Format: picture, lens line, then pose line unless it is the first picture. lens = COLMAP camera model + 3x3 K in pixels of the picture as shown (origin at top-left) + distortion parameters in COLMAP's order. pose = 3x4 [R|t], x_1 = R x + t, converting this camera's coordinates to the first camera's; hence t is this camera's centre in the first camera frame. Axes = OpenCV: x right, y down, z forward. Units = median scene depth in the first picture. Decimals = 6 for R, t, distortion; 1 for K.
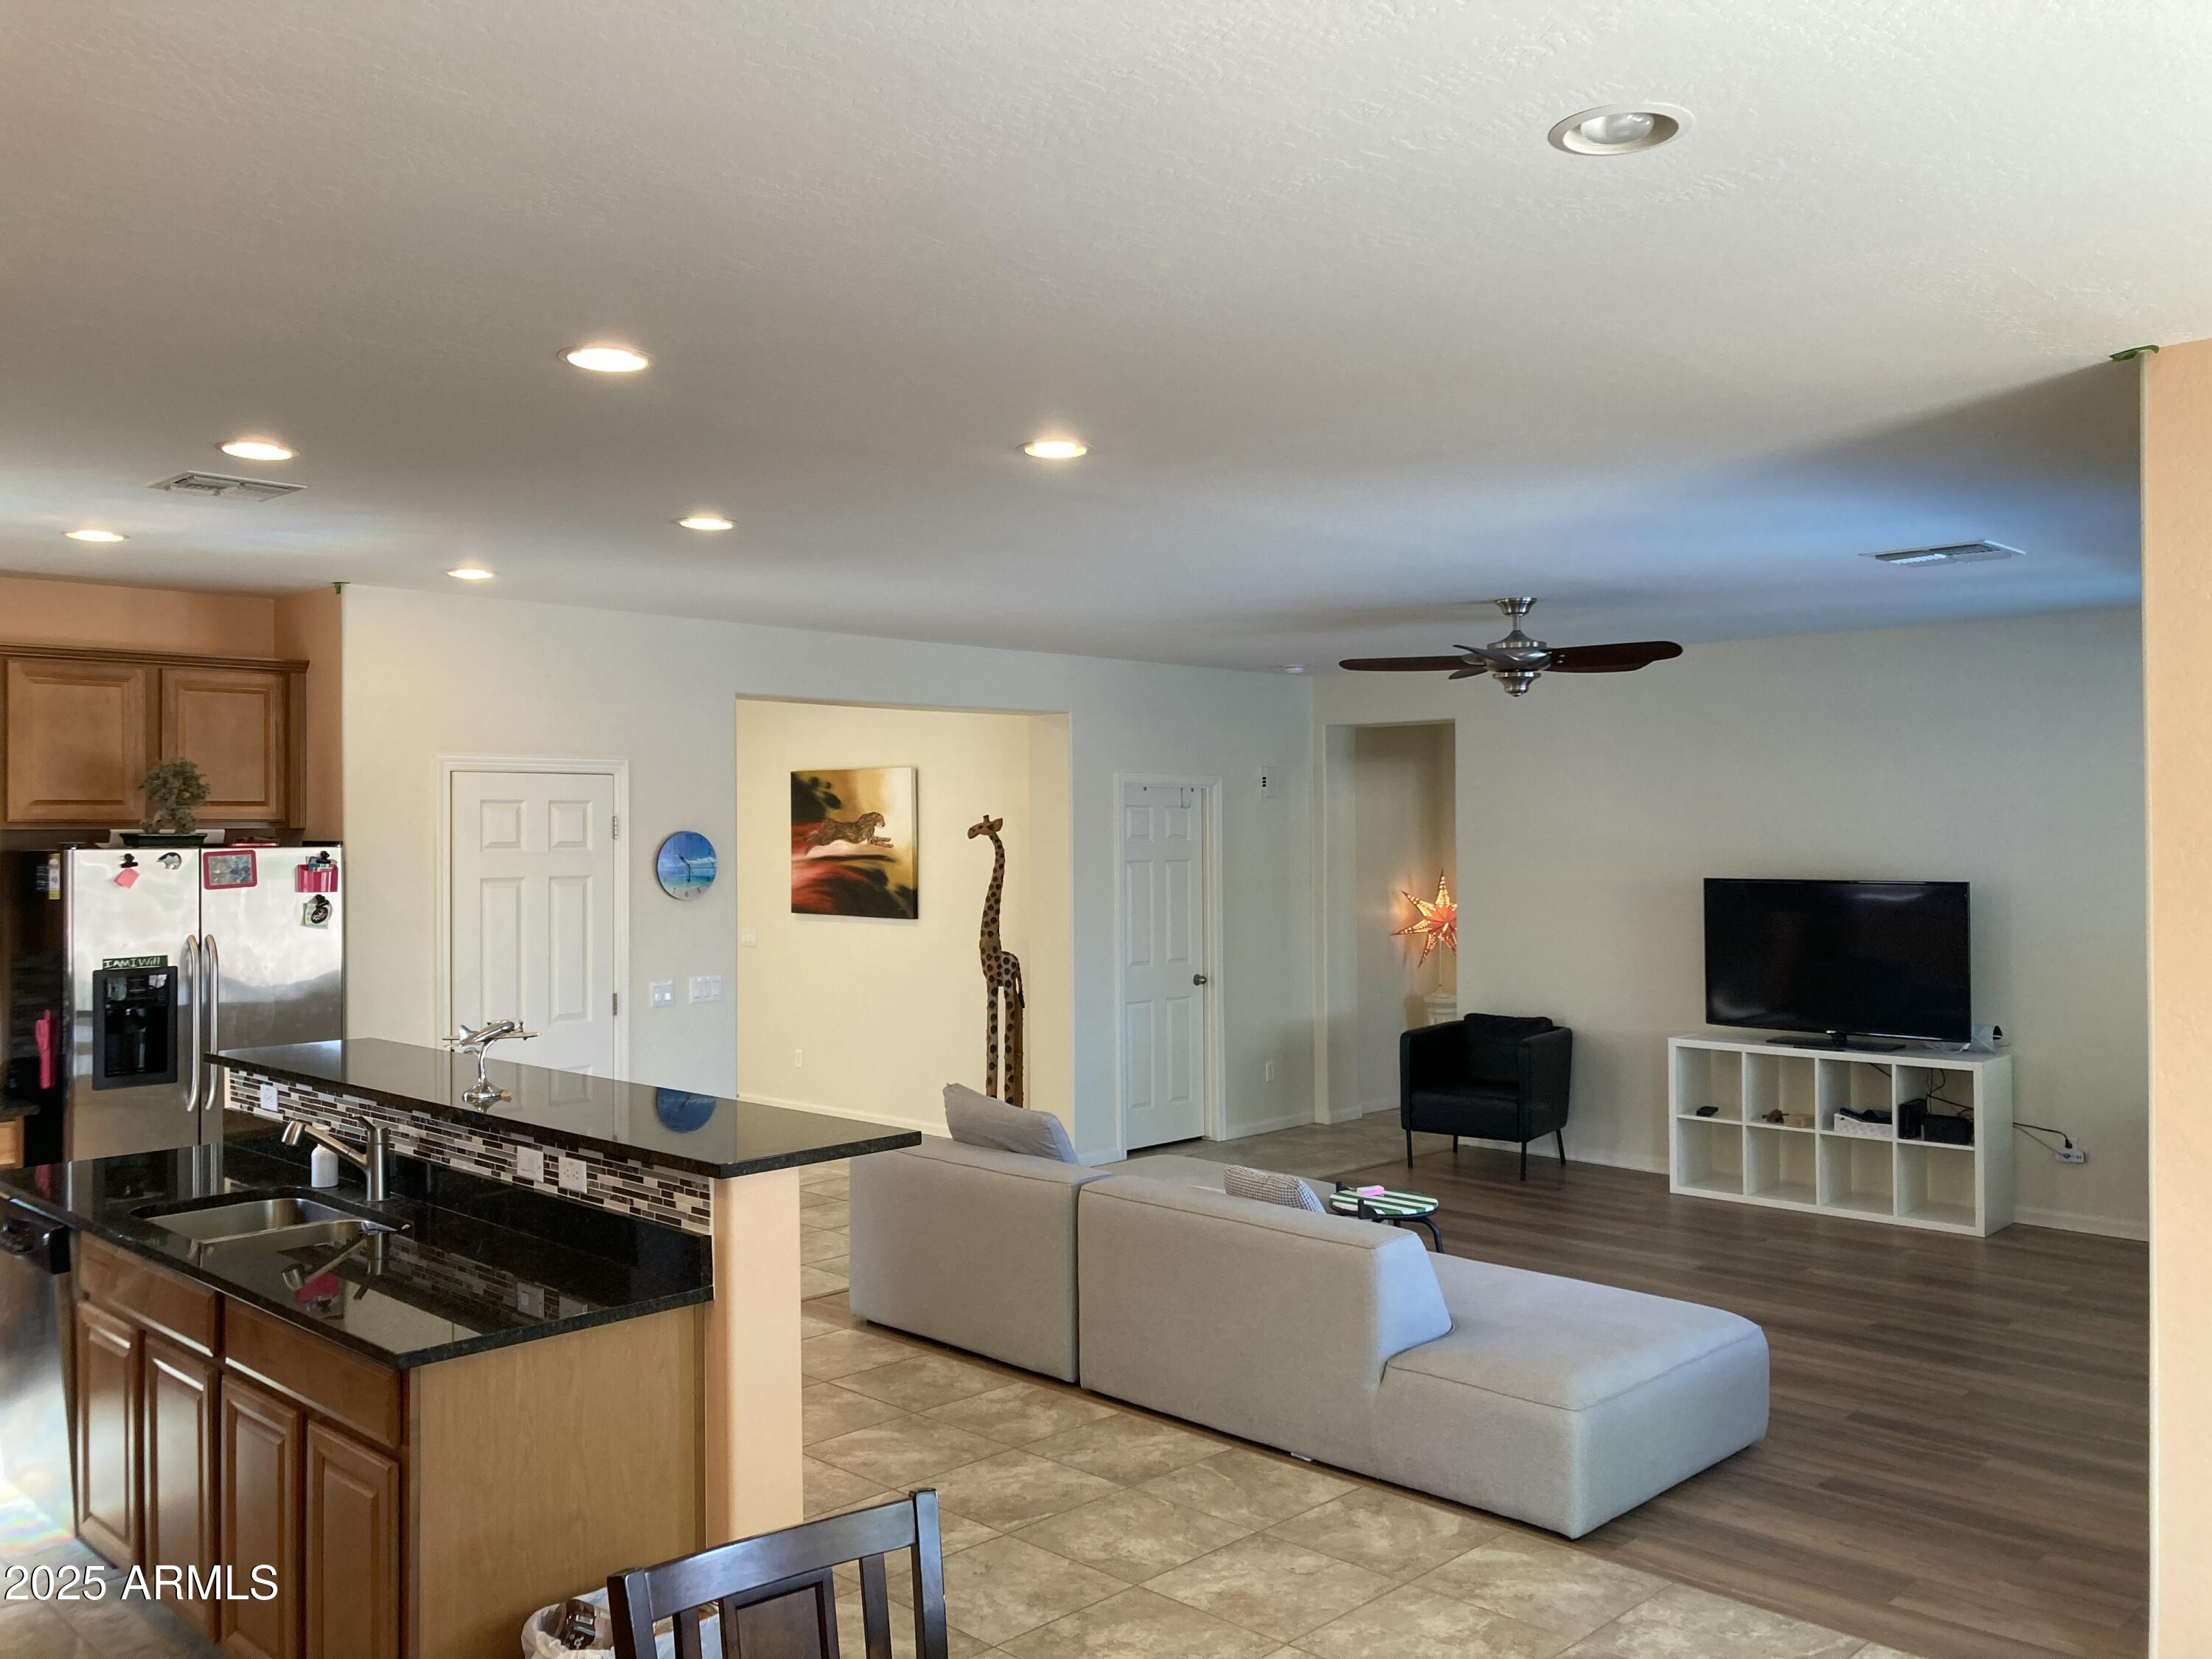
lens RADIAL K [[1799.6, 0, 1106.7], [0, 1799.6, 830.0], [0, 0, 1]] dist [0.011896, -0.003930]
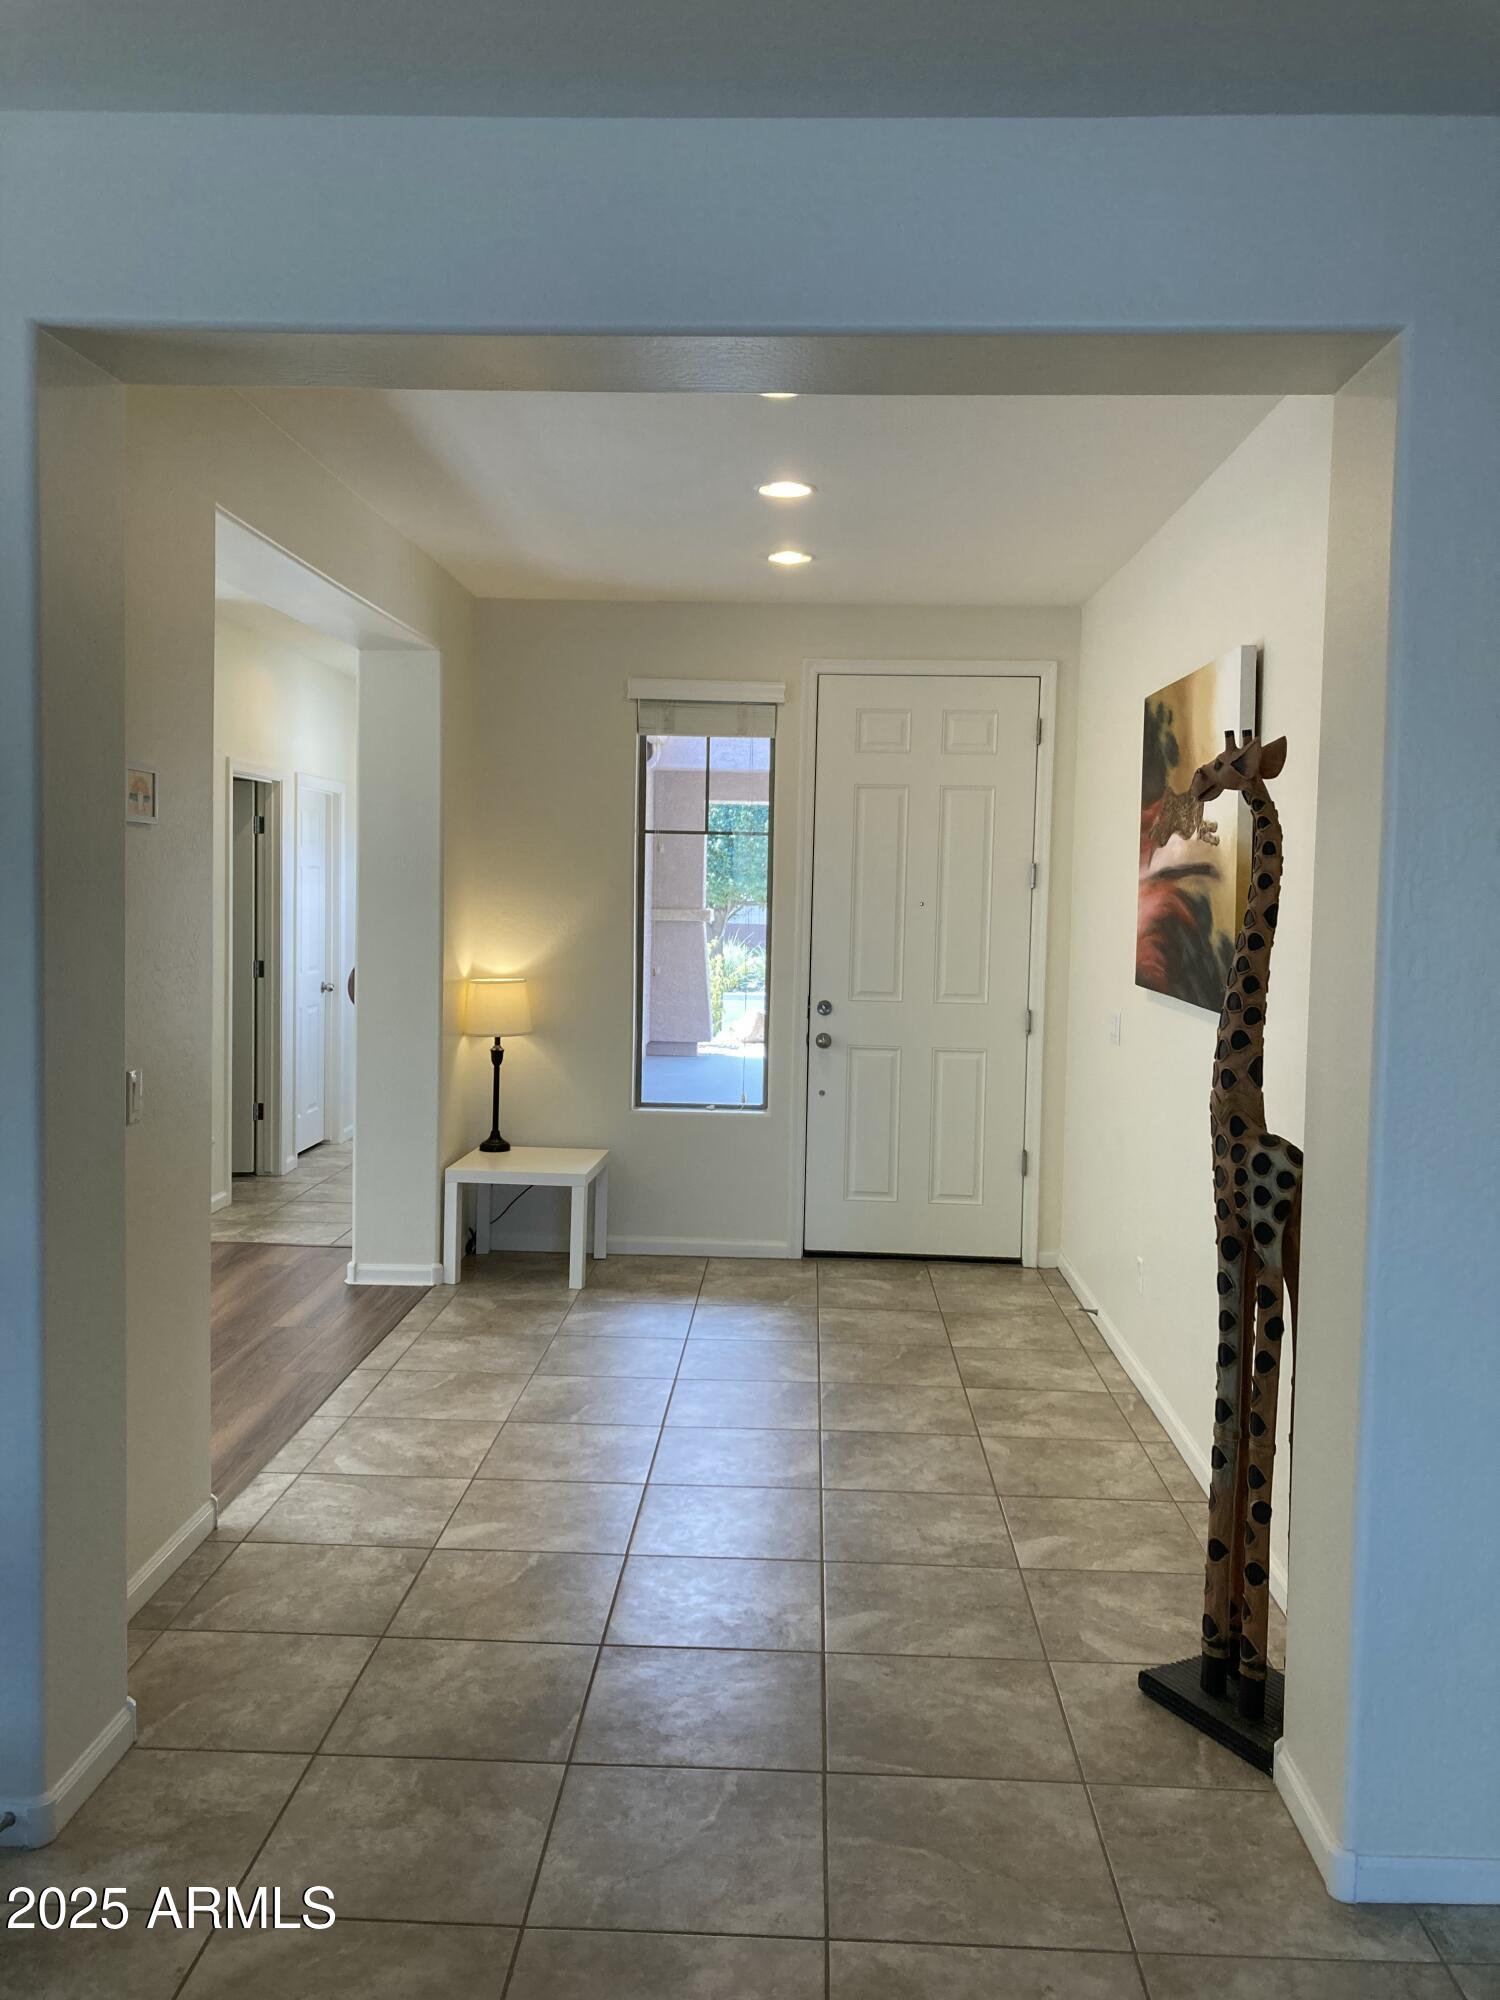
lens RADIAL K [[1627.1, 0, 751.0], [0, 1627.1, 995.5], [0, 0, 1]] dist [0.011896, -0.003930]
pose [[0.674021, 0.062754, -0.736042, 0.089995], [-0.014560, 0.997320, 0.071698, 0.018930], [0.738569, -0.037609, 0.673128, 0.649872]]
